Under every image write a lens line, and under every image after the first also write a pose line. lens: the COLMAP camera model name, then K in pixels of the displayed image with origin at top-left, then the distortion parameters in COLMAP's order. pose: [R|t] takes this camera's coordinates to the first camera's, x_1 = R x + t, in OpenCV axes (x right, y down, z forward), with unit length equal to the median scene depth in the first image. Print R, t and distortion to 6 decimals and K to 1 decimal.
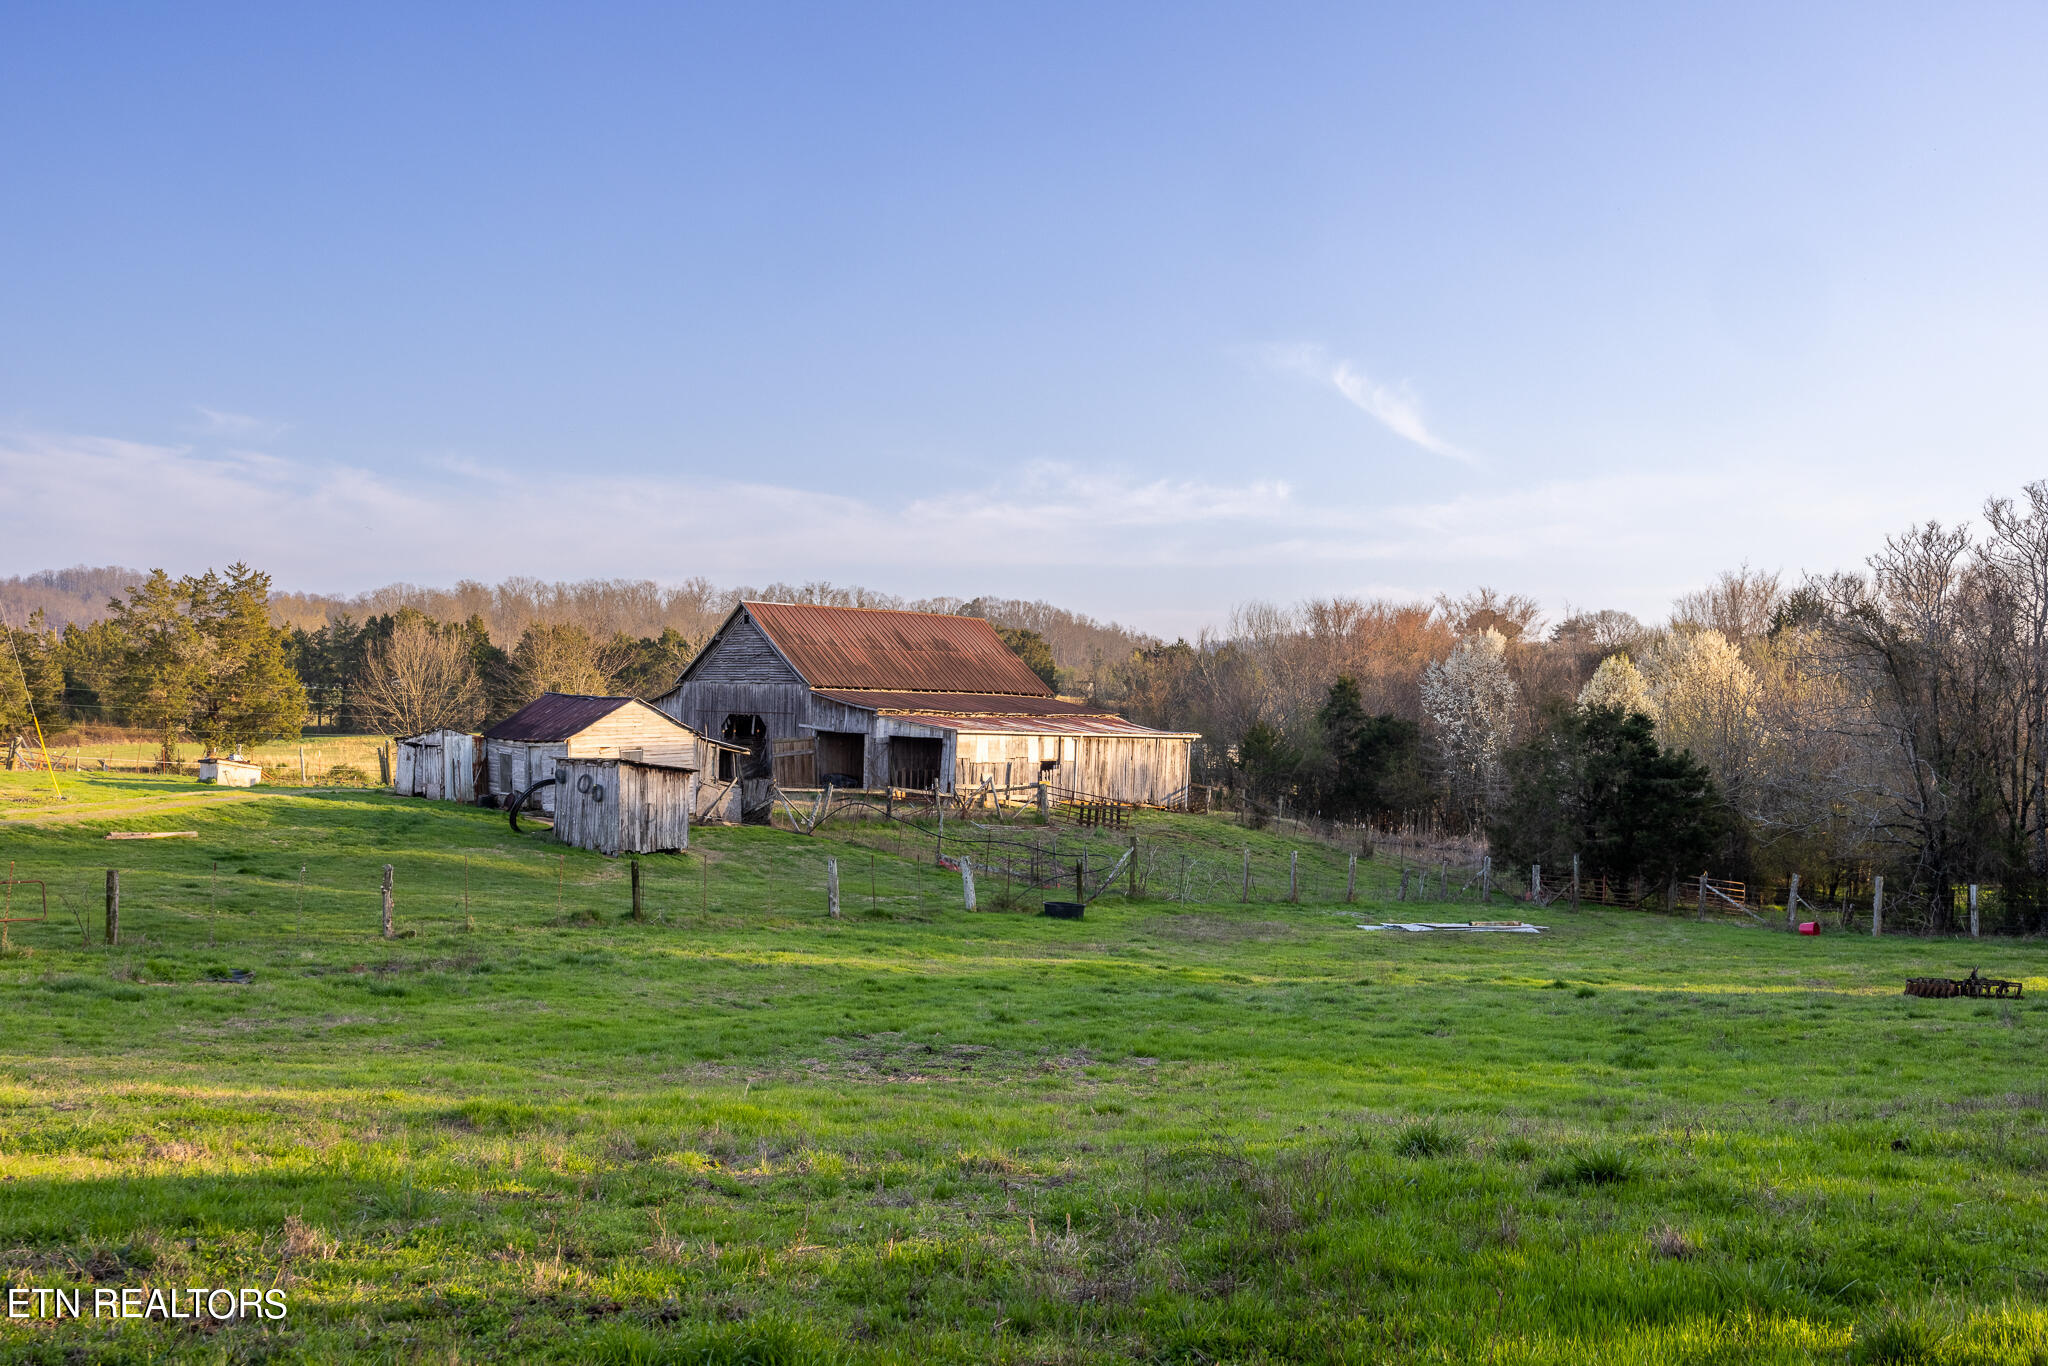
lens RADIAL K [[2015.5, 0, 1031.6], [0, 2015.5, 685.0], [0, 0, 1]] dist [0.007919, 0.000000]
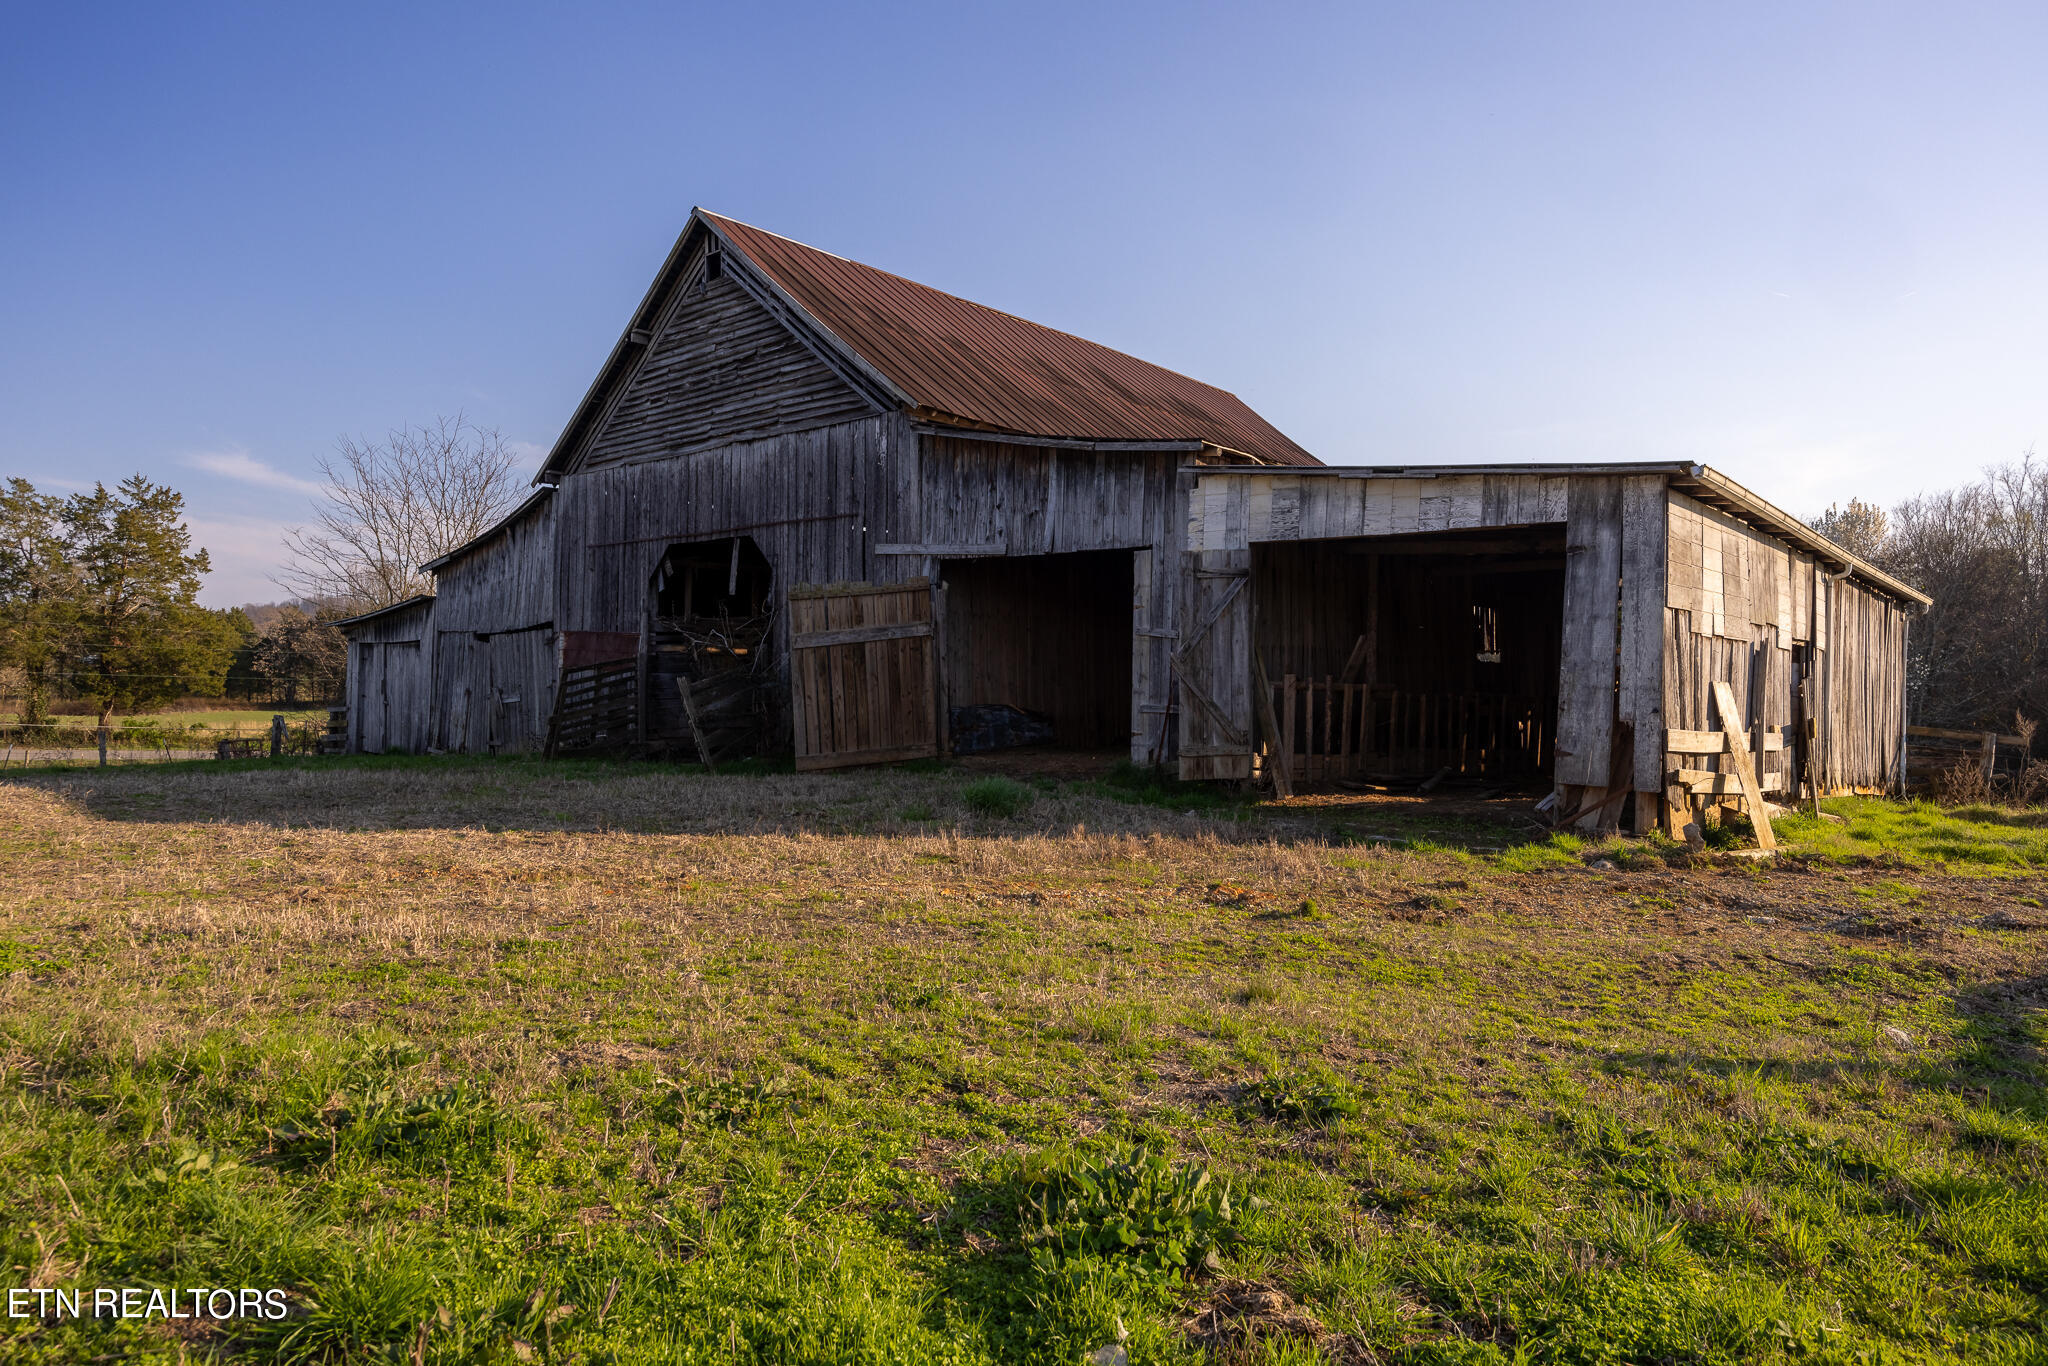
lens RADIAL K [[1354.2, 0, 1023.4], [0, 1354.2, 687.0], [0, 0, 1]] dist [-0.002231, -0.000337]
pose [[0.999349, -0.005105, 0.035724, -0.098111], [0.004855, 0.999963, 0.007071, 0.038837], [-0.035759, -0.006893, 0.999337, 0.774118]]
